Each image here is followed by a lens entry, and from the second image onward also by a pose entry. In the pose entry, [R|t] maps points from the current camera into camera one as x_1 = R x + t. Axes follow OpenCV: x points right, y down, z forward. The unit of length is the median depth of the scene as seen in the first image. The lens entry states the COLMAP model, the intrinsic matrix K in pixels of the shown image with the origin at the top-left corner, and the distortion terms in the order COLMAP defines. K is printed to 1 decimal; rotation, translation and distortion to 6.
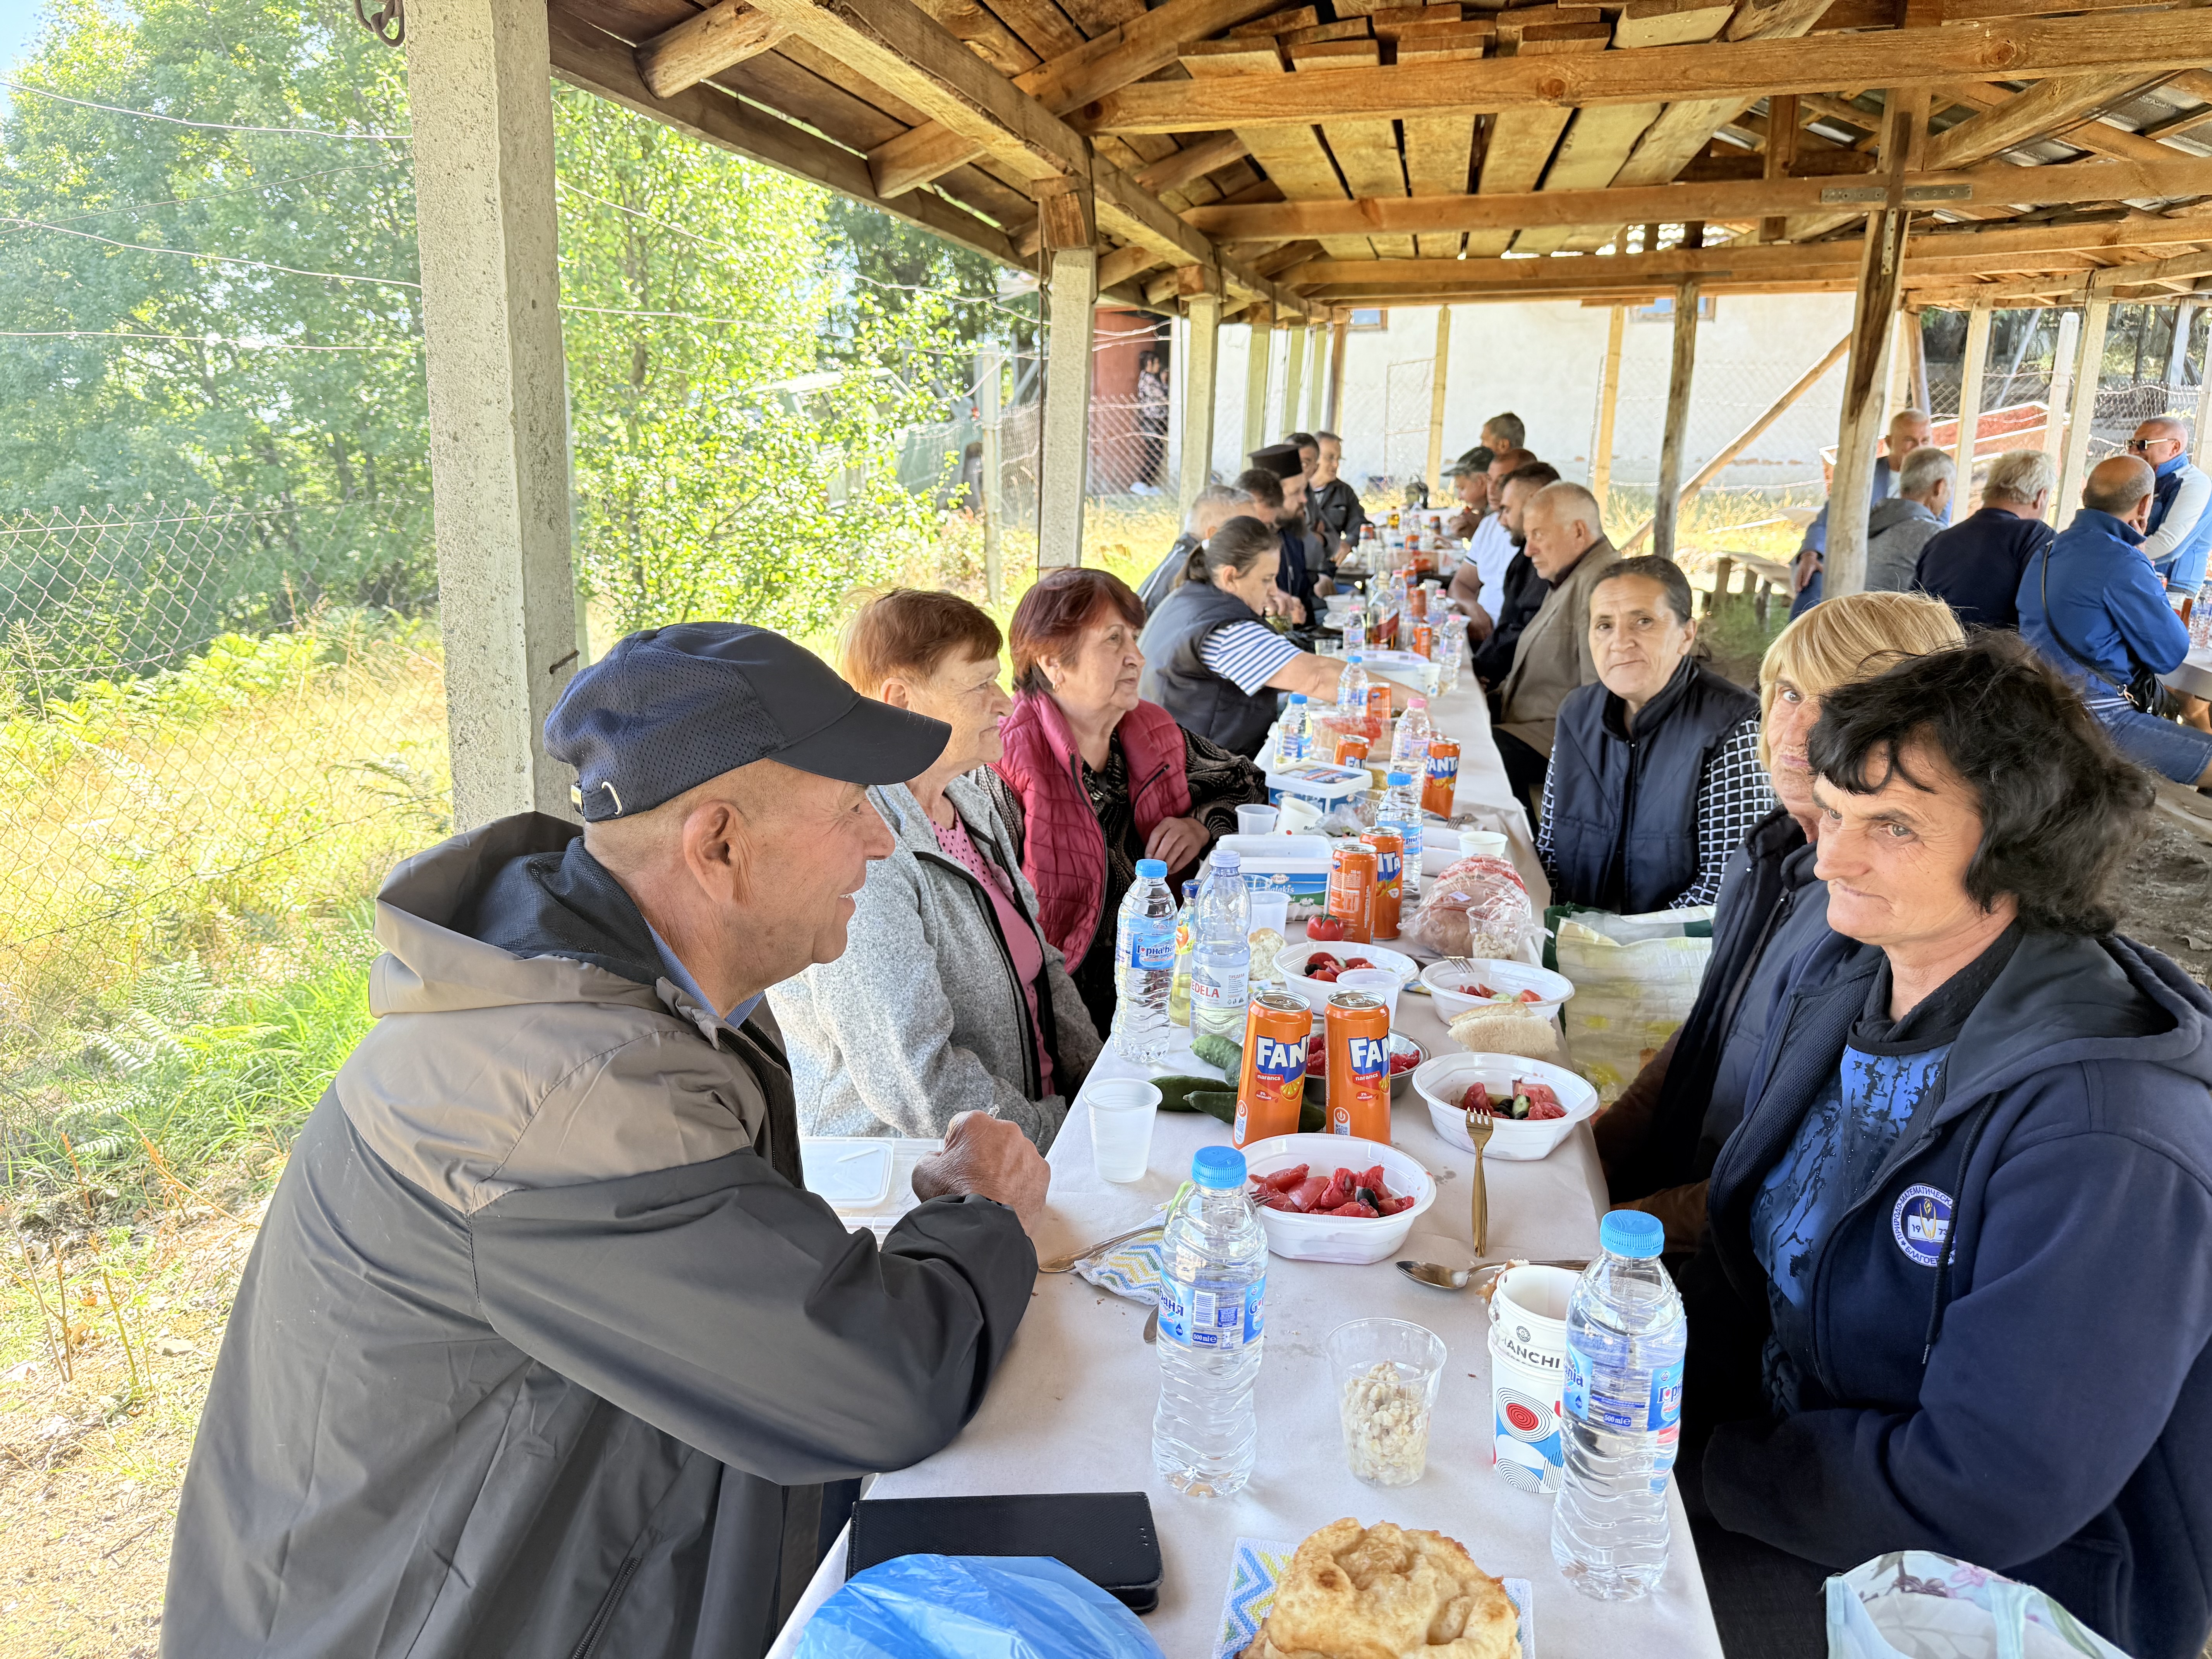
lens RADIAL K [[1535.9, 0, 1117.7], [0, 1535.9, 828.5], [0, 0, 1]] dist [0.007363, -0.019371]
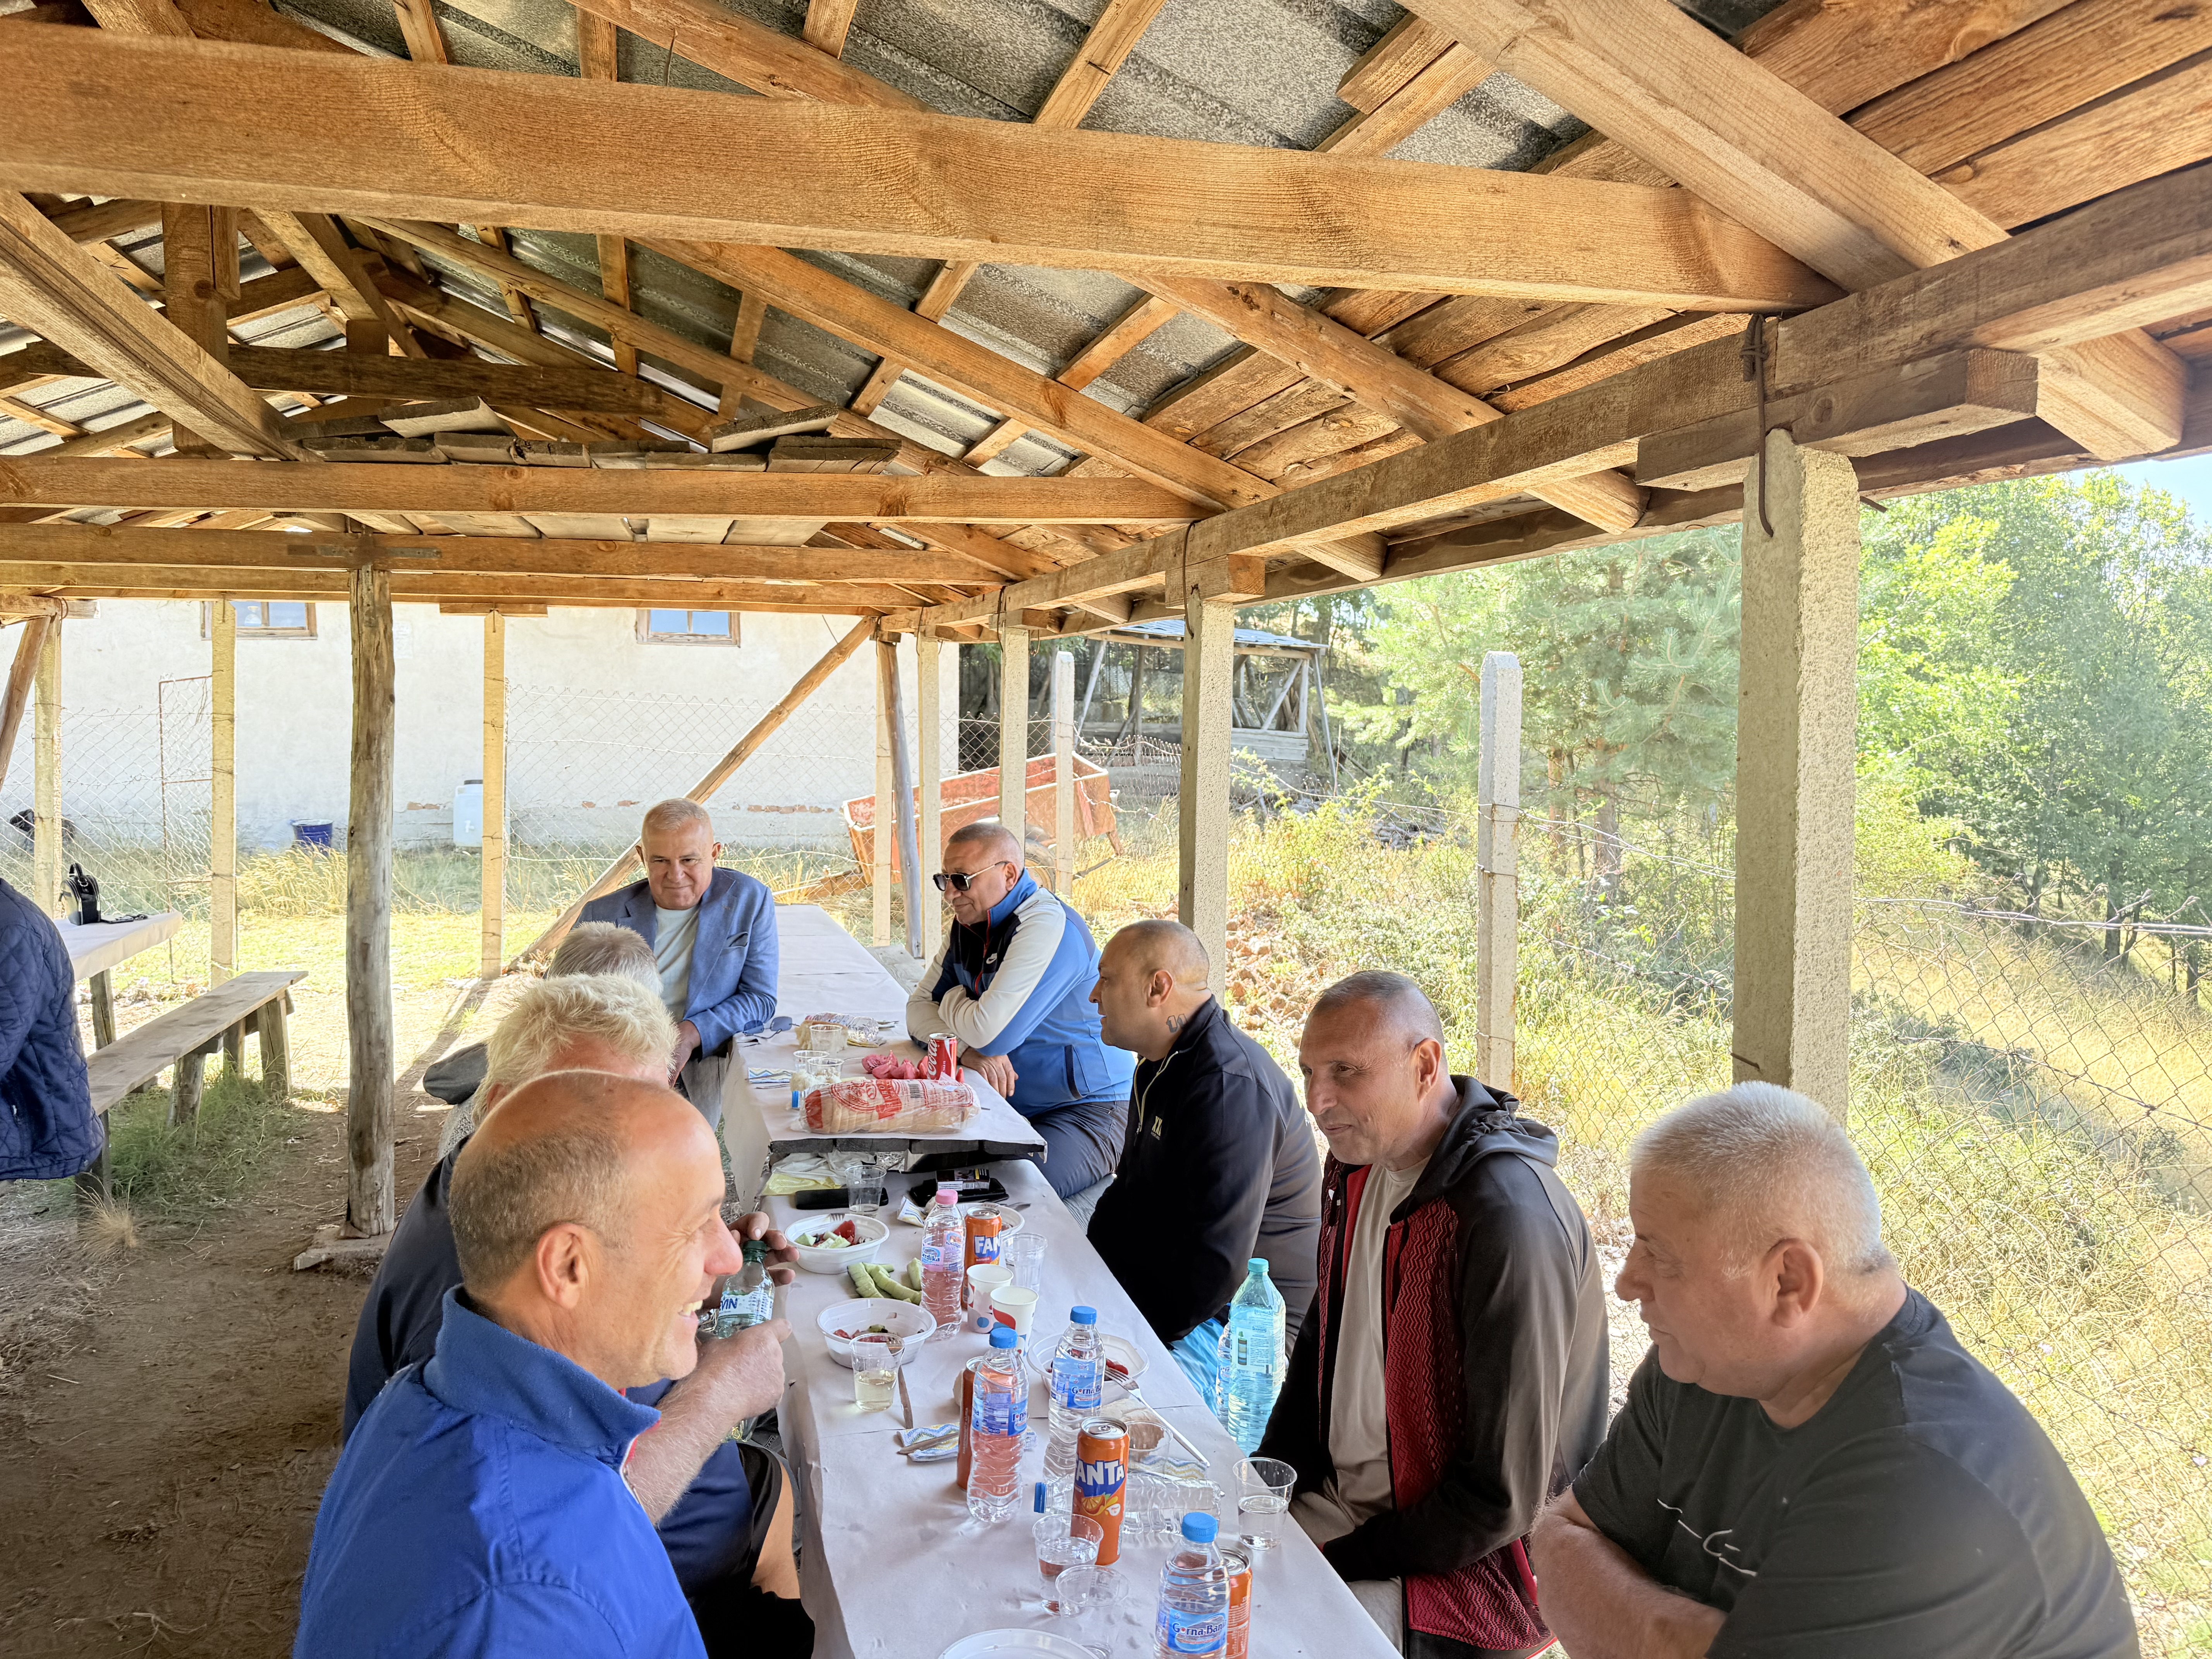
lens RADIAL K [[1535.9, 0, 1108.9], [0, 1535.9, 842.8], [0, 0, 1]] dist [0.007363, -0.019371]
pose [[0.885097, -0.010176, 0.465294, 0.449744], [0.098106, 0.981375, -0.165159, -0.171590], [-0.454948, 0.191830, 0.869611, 0.515140]]
